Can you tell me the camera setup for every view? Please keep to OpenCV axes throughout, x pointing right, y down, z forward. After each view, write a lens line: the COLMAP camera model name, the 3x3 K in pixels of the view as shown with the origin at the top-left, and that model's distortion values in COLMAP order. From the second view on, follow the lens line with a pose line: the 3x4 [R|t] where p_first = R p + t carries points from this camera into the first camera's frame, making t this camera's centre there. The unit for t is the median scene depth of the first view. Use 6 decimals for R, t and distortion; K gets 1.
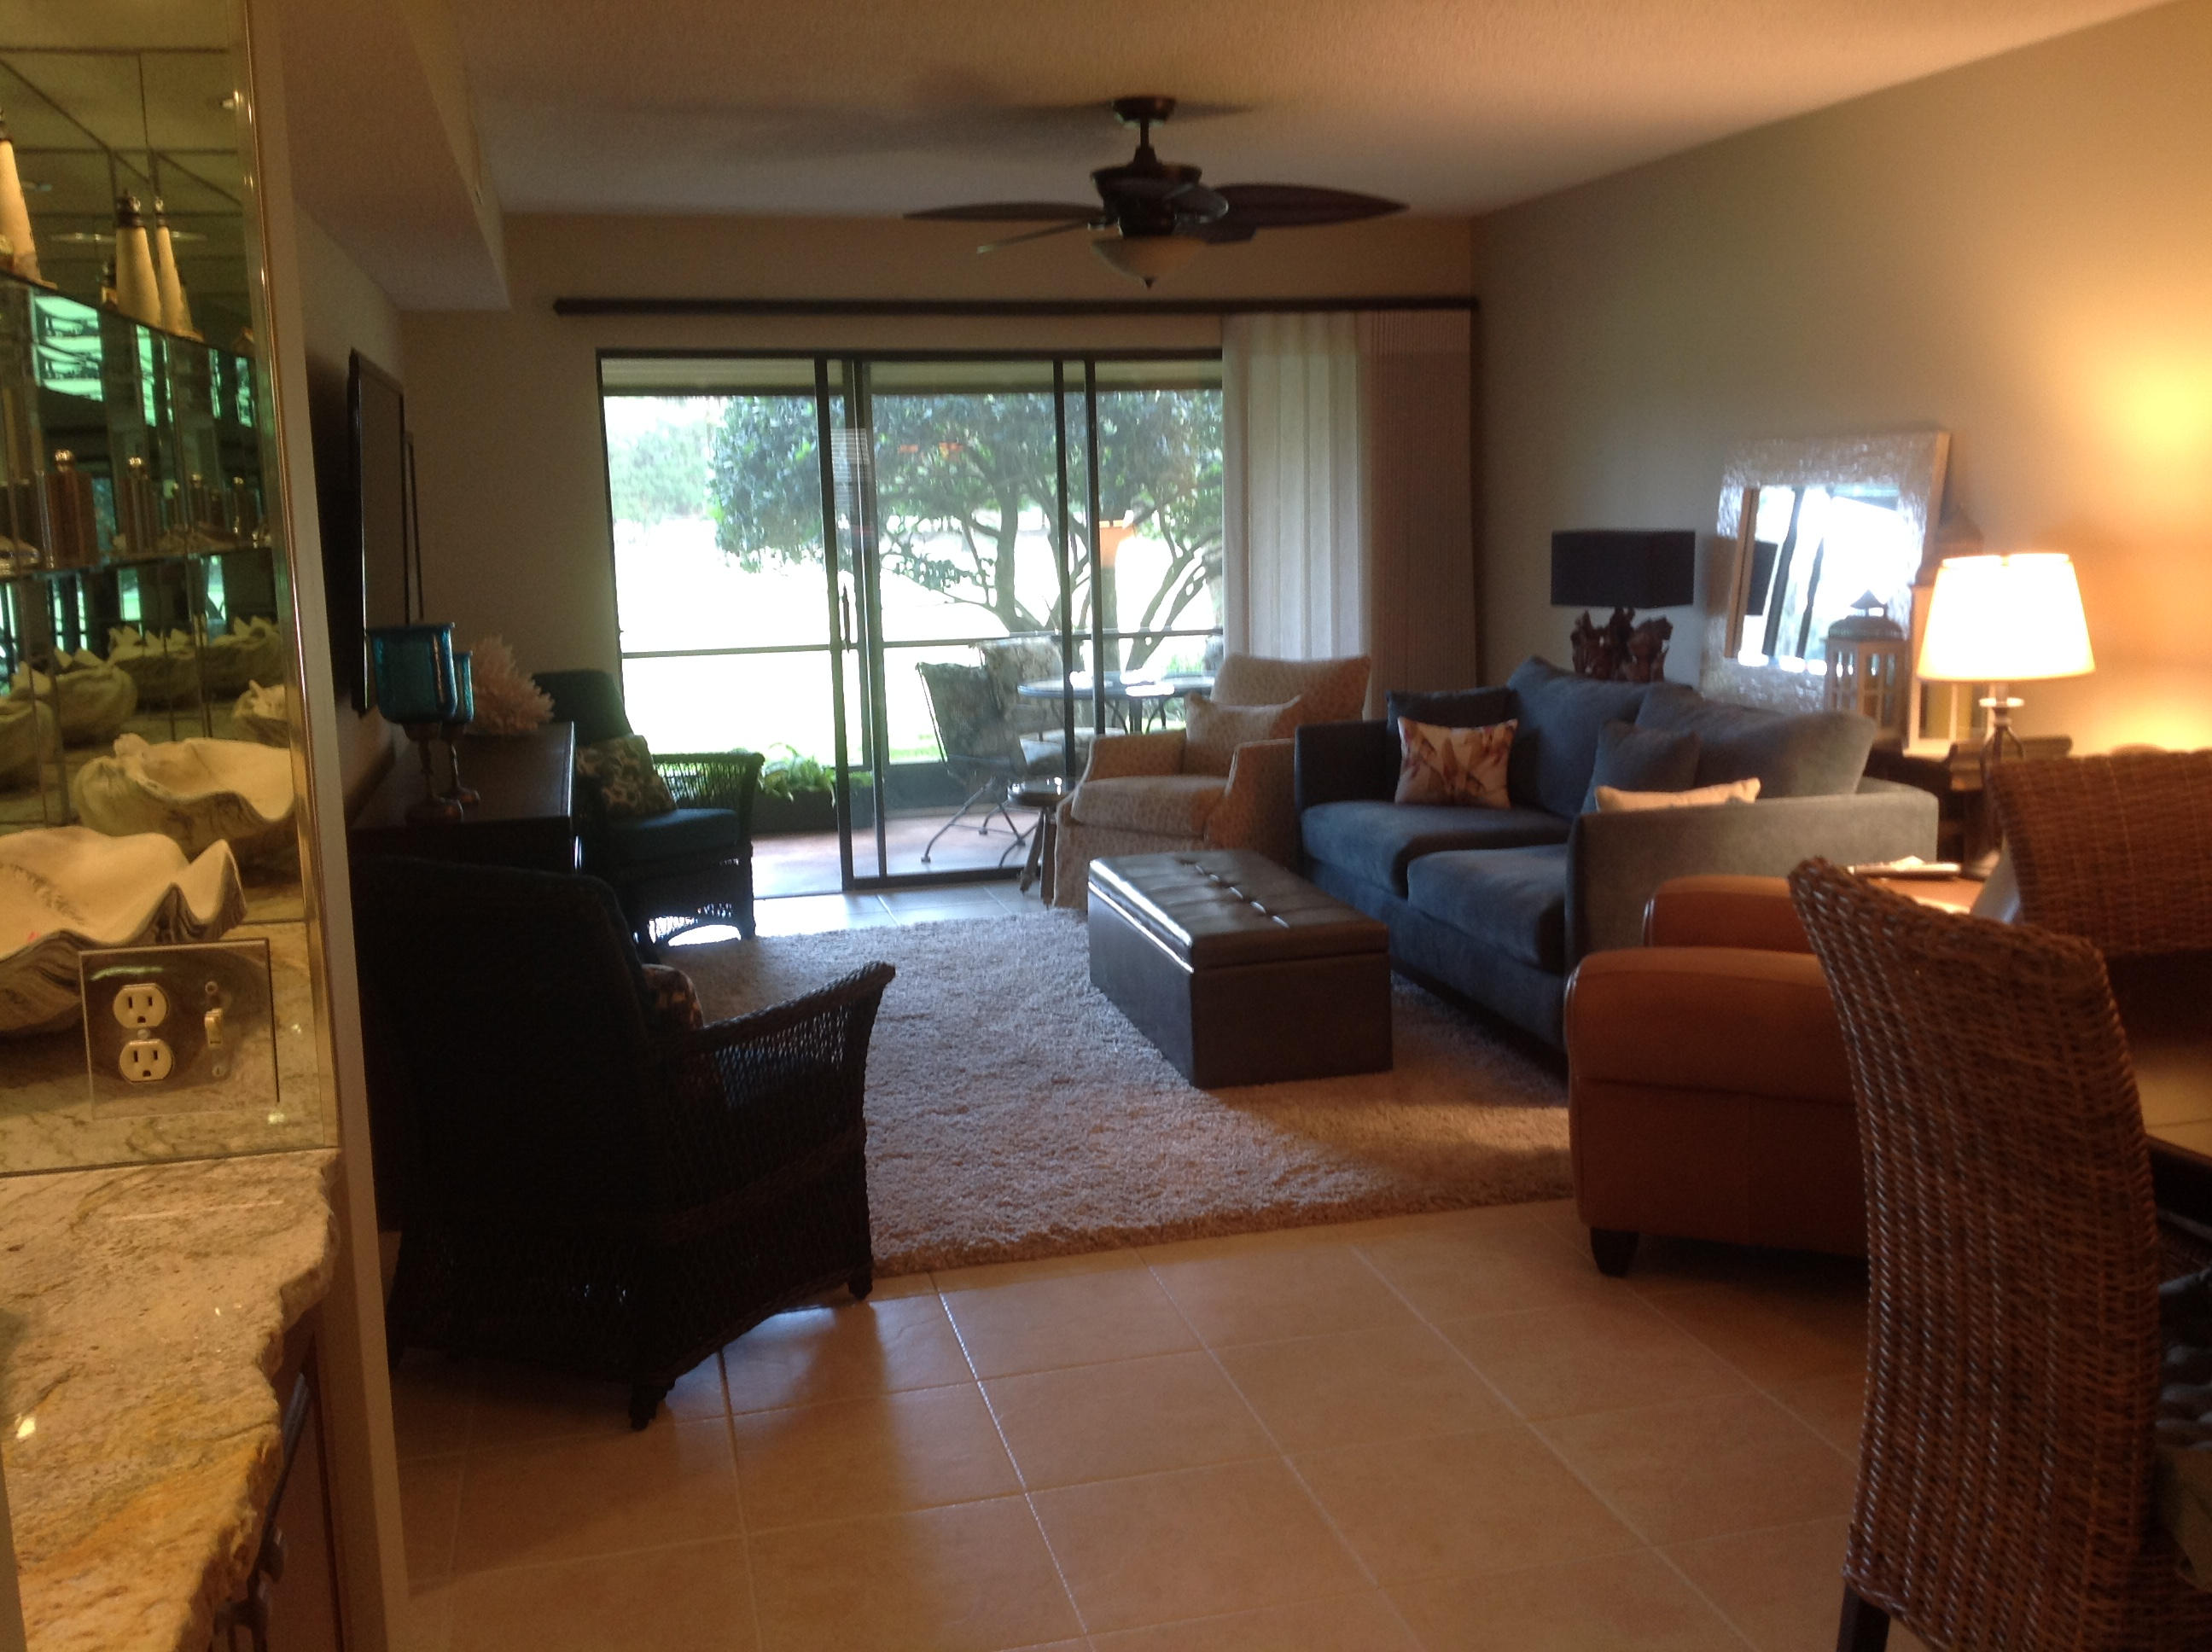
lens RADIAL K [[2083.6, 0, 1106.0], [0, 2083.6, 826.0], [0, 0, 1]] dist [0.174888, -0.356946]
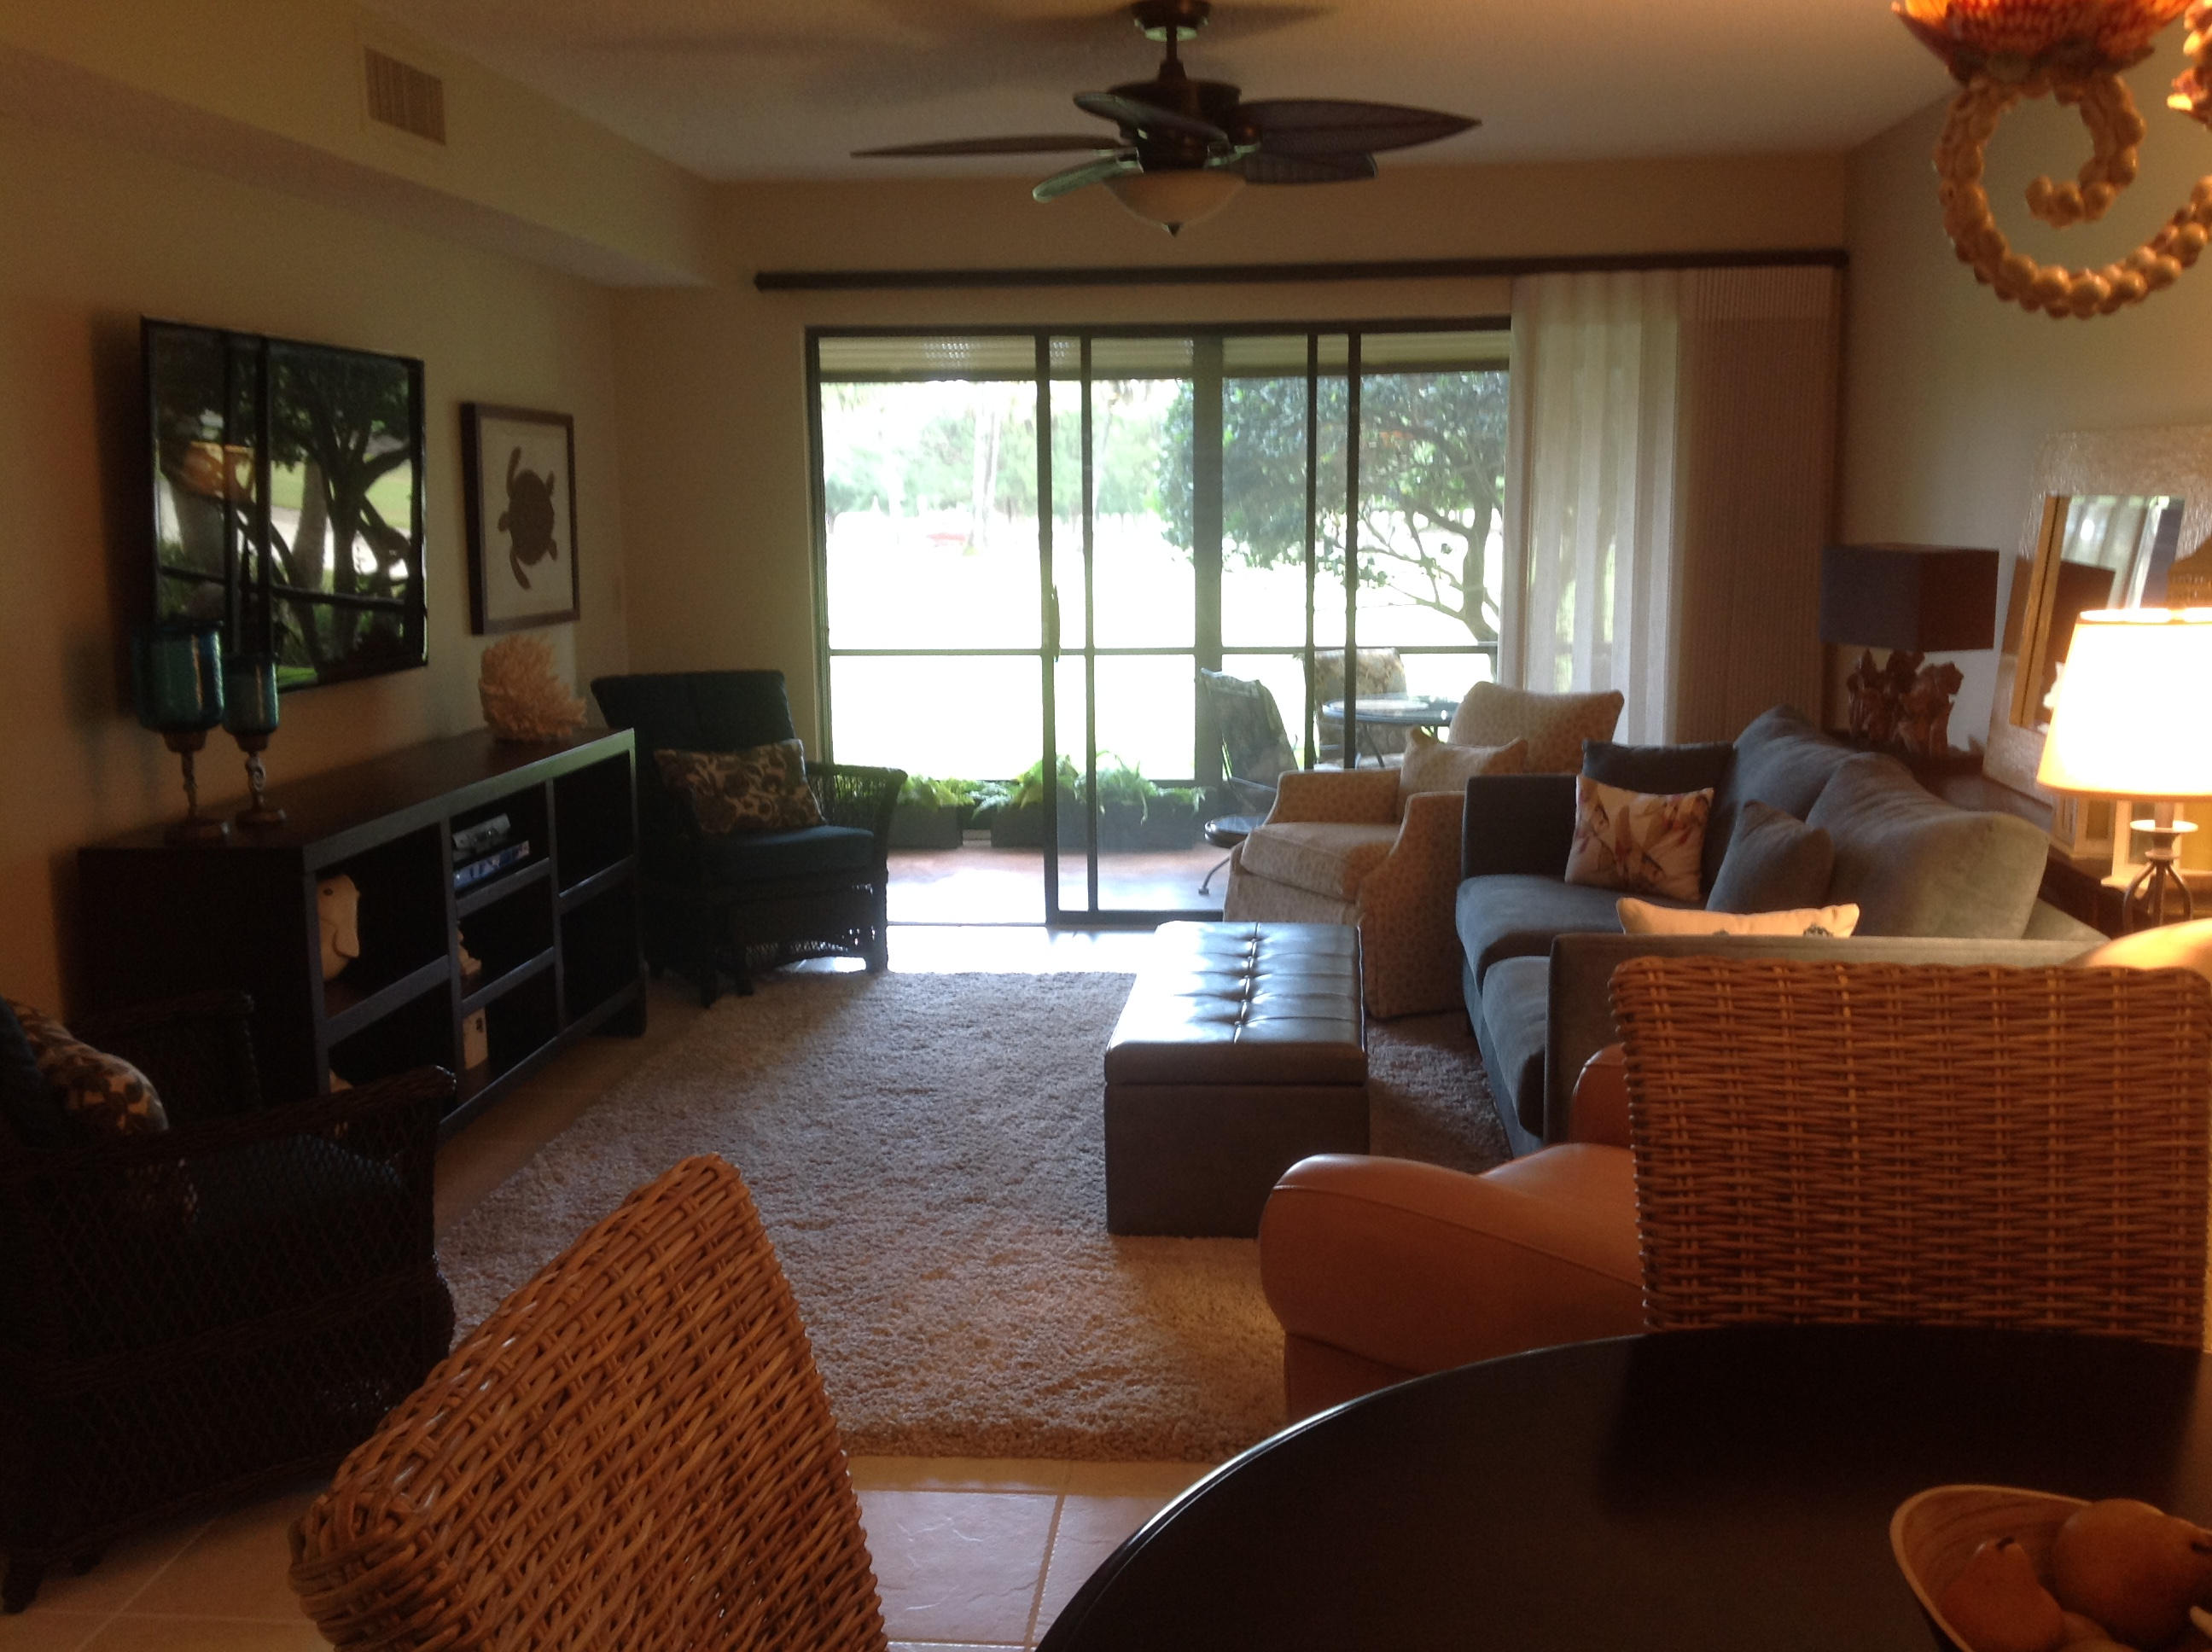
lens RADIAL K [[2083.6, 0, 1106.0], [0, 2083.6, 826.0], [0, 0, 1]] dist [0.174888, -0.356946]
pose [[0.945593, 0.067016, -0.318375, 0.213564], [-0.065571, 0.997731, 0.015265, -0.031043], [0.318676, 0.006441, 0.947842, 0.176238]]
